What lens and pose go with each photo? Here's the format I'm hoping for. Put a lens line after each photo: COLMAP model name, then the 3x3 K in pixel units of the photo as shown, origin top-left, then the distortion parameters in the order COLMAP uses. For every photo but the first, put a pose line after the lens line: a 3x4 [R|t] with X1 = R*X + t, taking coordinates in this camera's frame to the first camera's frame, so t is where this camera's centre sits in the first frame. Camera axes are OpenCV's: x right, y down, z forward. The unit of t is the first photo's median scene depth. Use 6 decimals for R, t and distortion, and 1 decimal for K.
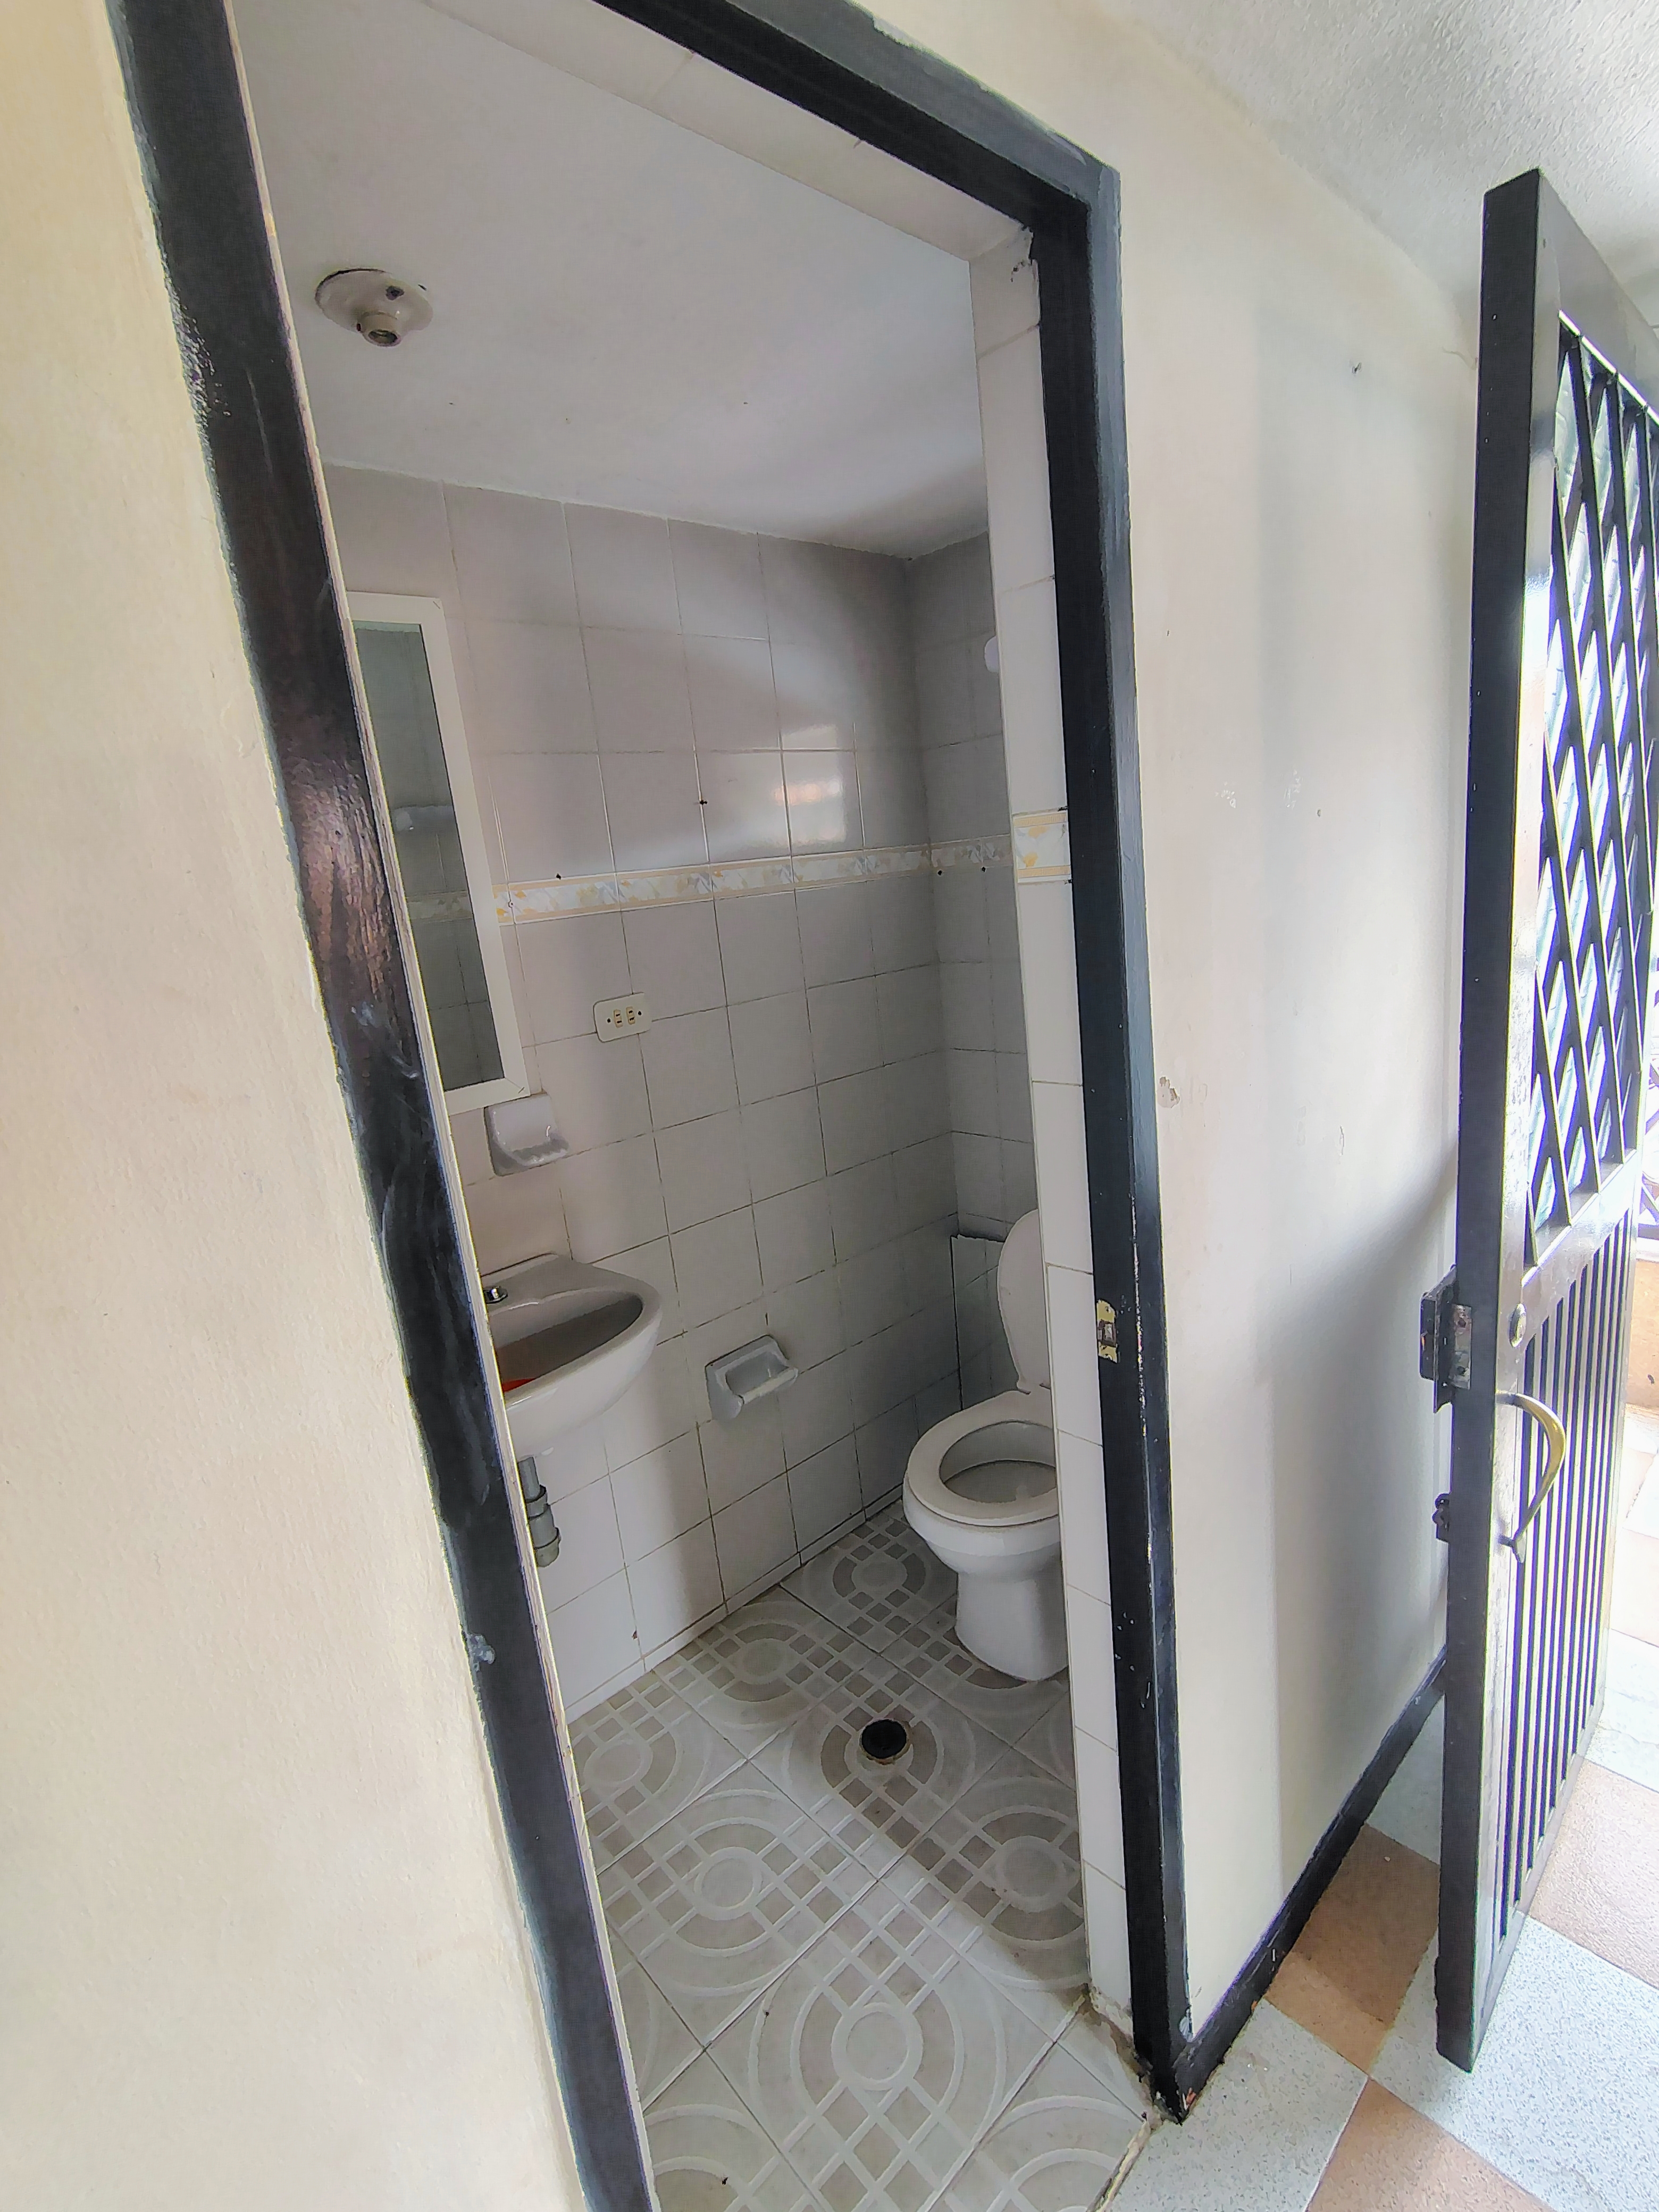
lens RADIAL K [[1029.7, 0, 824.4], [0, 1029.7, 1105.0], [0, 0, 1]] dist [-0.003819, 0.001464]
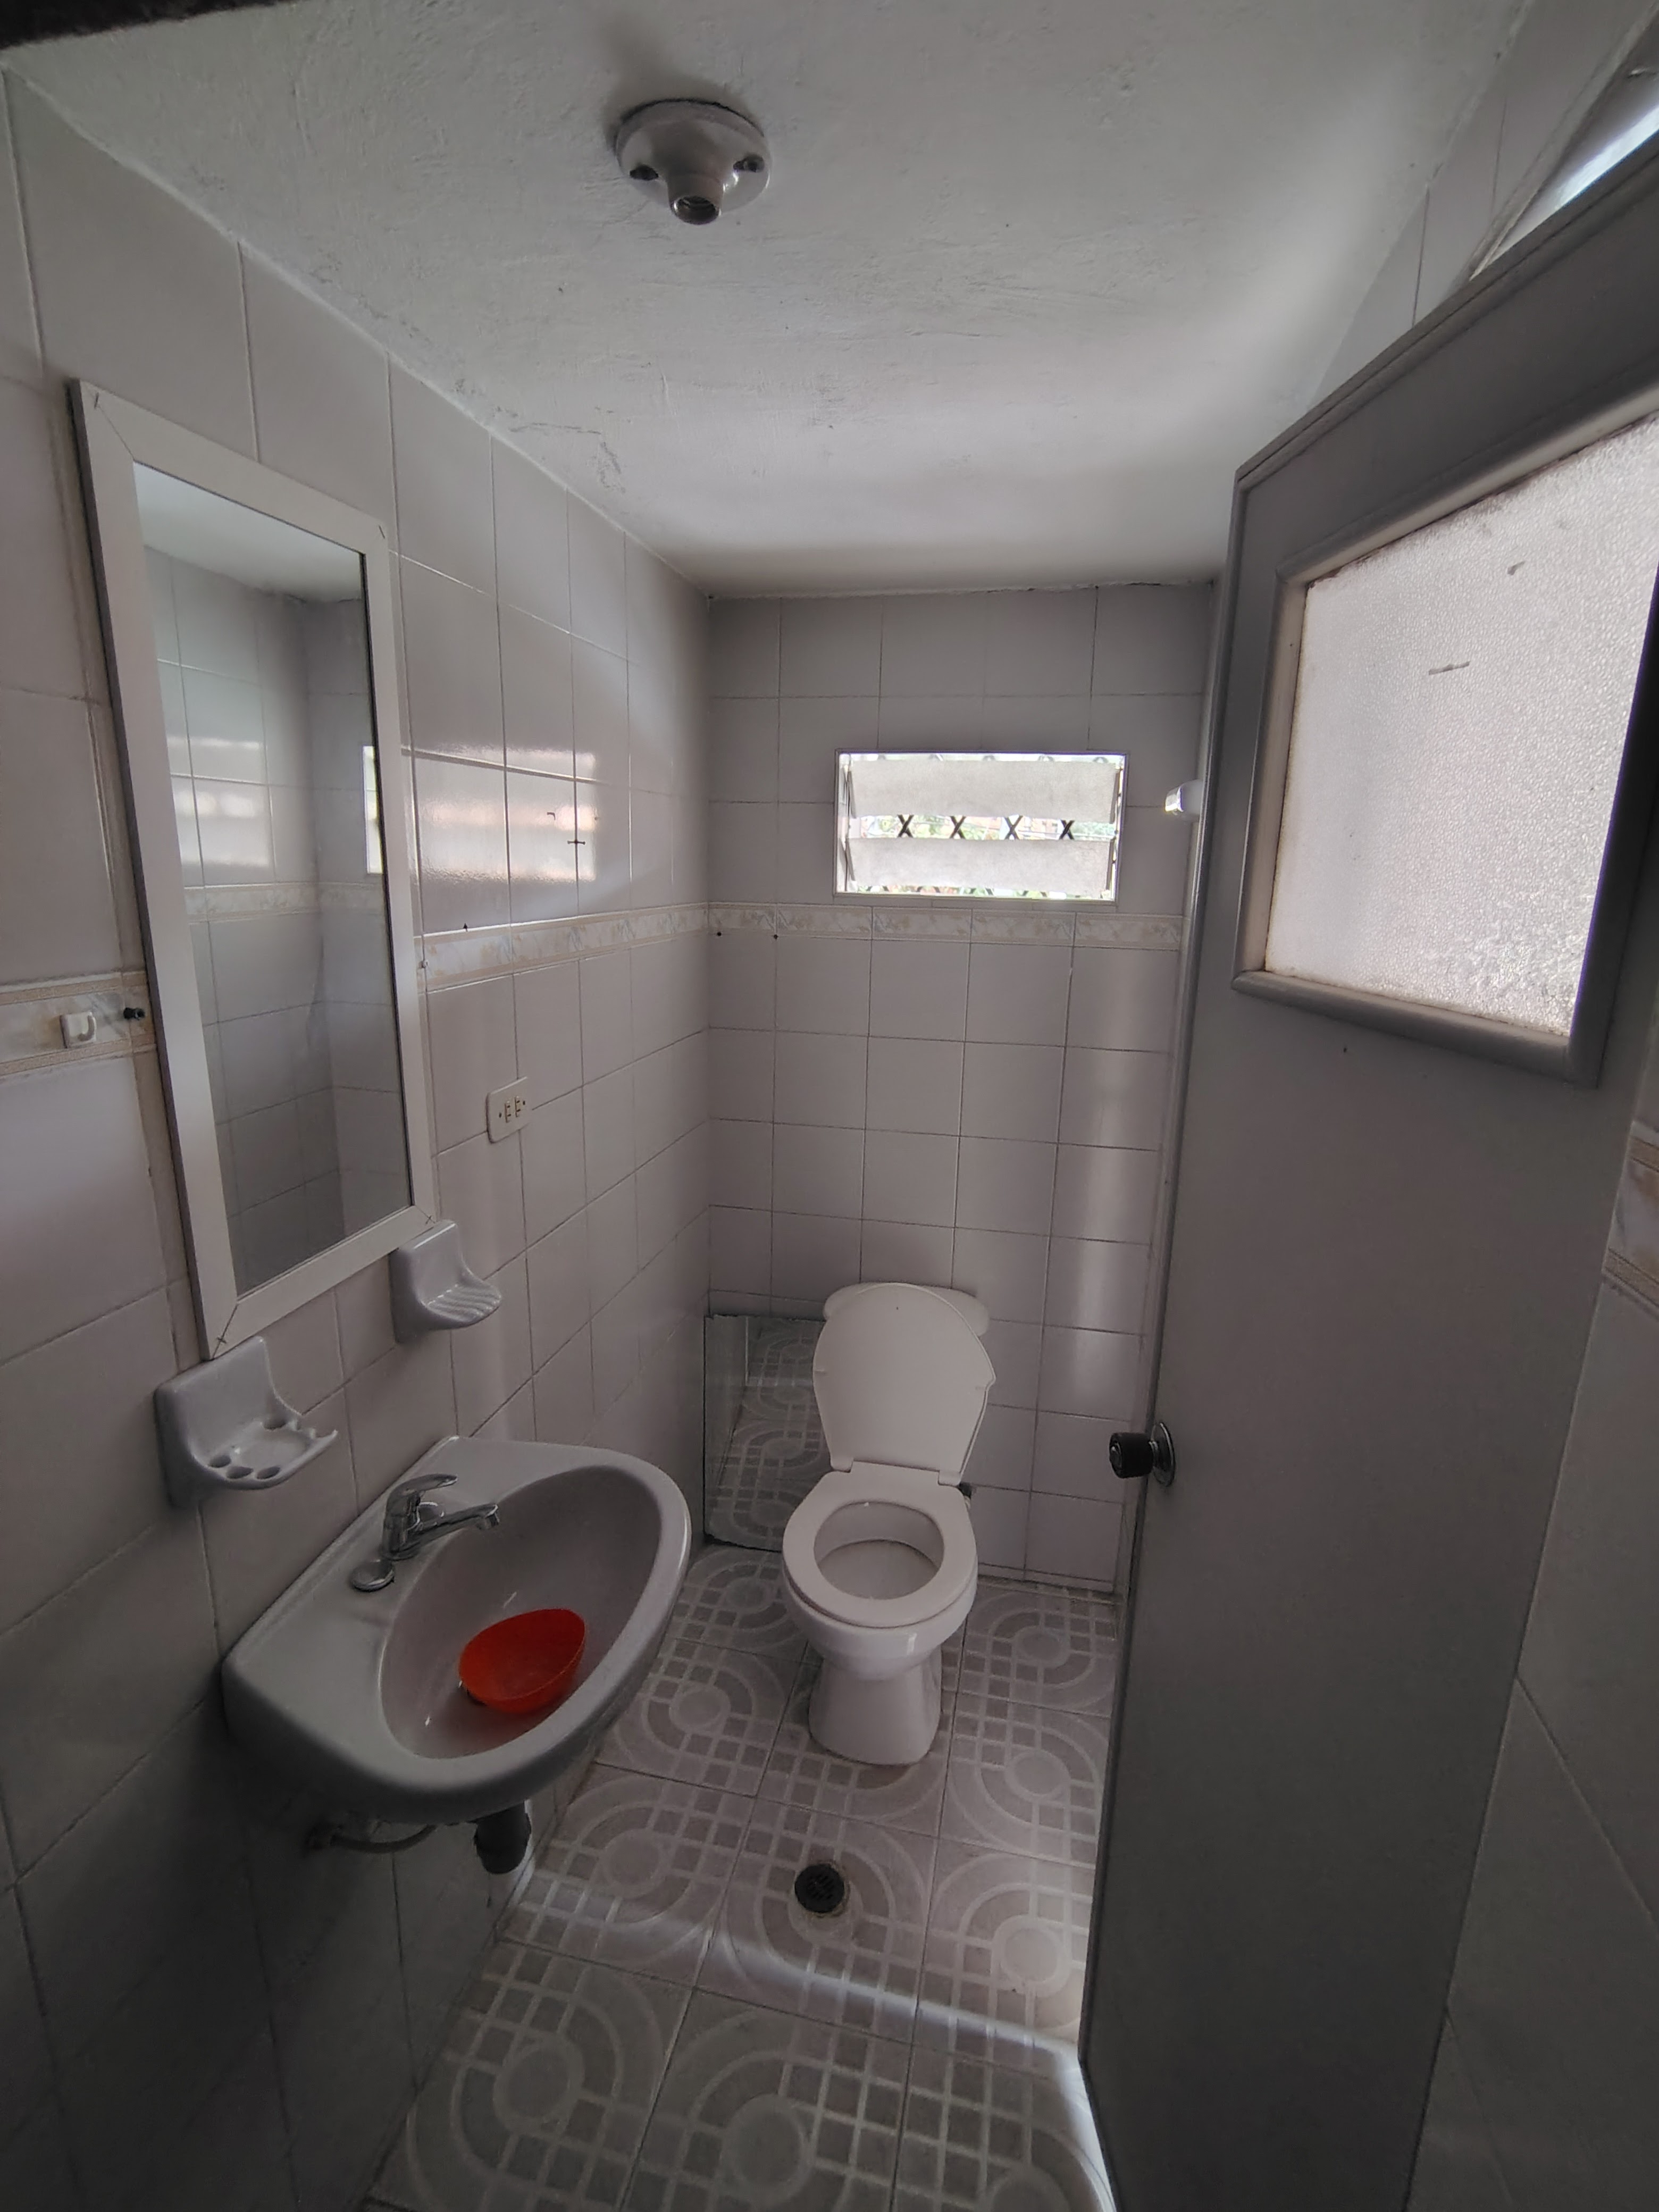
lens RADIAL K [[1029.7, 0, 830.5], [0, 1029.7, 1101.7], [0, 0, 1]] dist [-0.003819, 0.001464]
pose [[0.804419, -0.014238, 0.593892, -0.454990], [0.022294, 0.999732, -0.006230, -0.079876], [-0.593644, 0.018252, 0.804521, 0.232485]]
